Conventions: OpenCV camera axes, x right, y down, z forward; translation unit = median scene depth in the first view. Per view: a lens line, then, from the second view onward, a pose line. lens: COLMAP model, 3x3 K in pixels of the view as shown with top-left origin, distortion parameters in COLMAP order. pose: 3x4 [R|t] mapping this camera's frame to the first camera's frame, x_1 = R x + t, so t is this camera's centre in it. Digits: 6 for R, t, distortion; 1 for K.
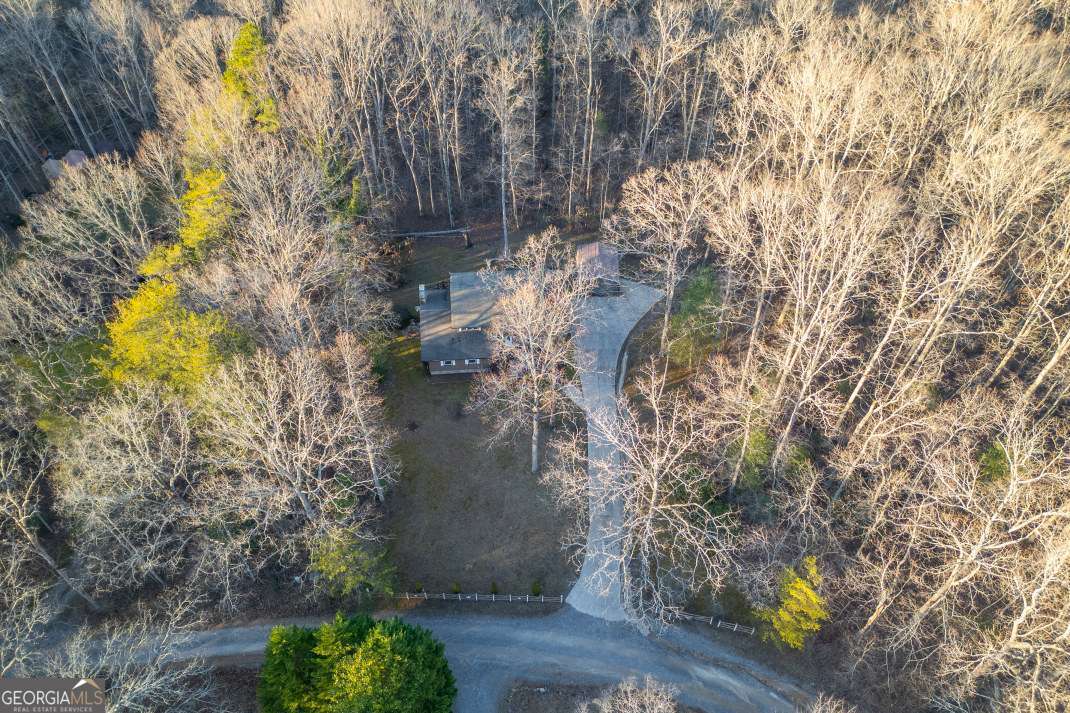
lens RADIAL K [[751.3, 0, 535.0], [0, 751.3, 356.5], [0, 0, 1]] dist [0.084599, -0.073373]
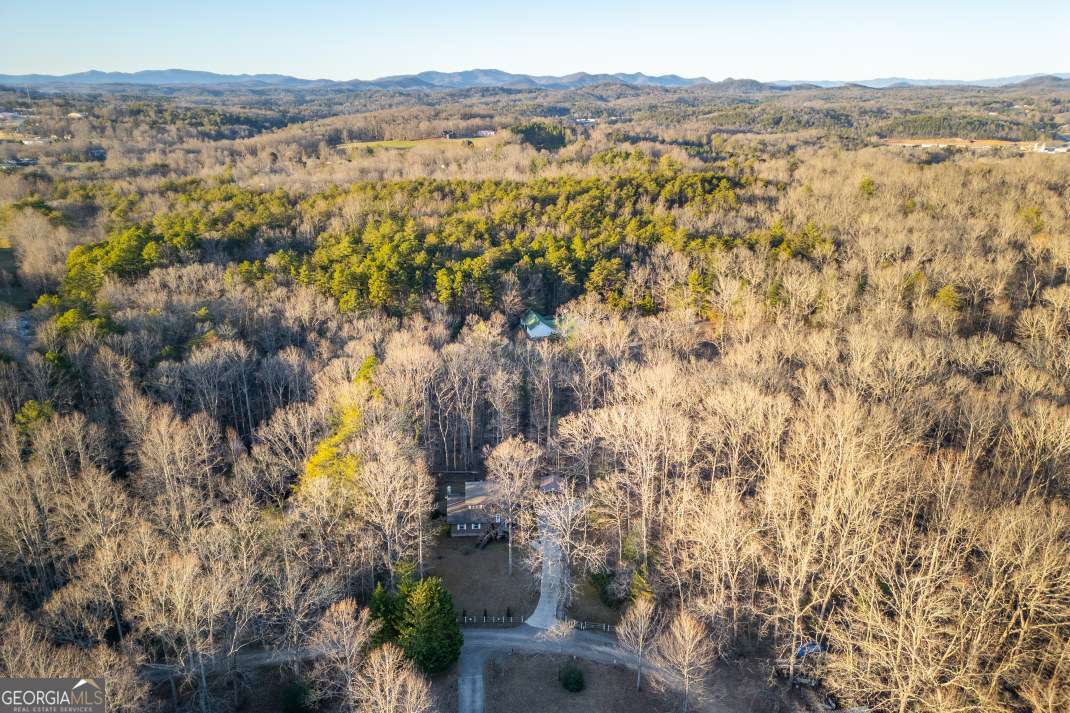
lens RADIAL K [[734.1, 0, 552.2], [0, 734.1, 356.2], [0, 0, 1]] dist [0.007438, -0.000614]
pose [[0.999771, 0.003130, 0.021160, 0.056594], [0.007778, 0.868313, -0.495956, 0.540746], [-0.019926, 0.496007, 0.868090, -0.691456]]
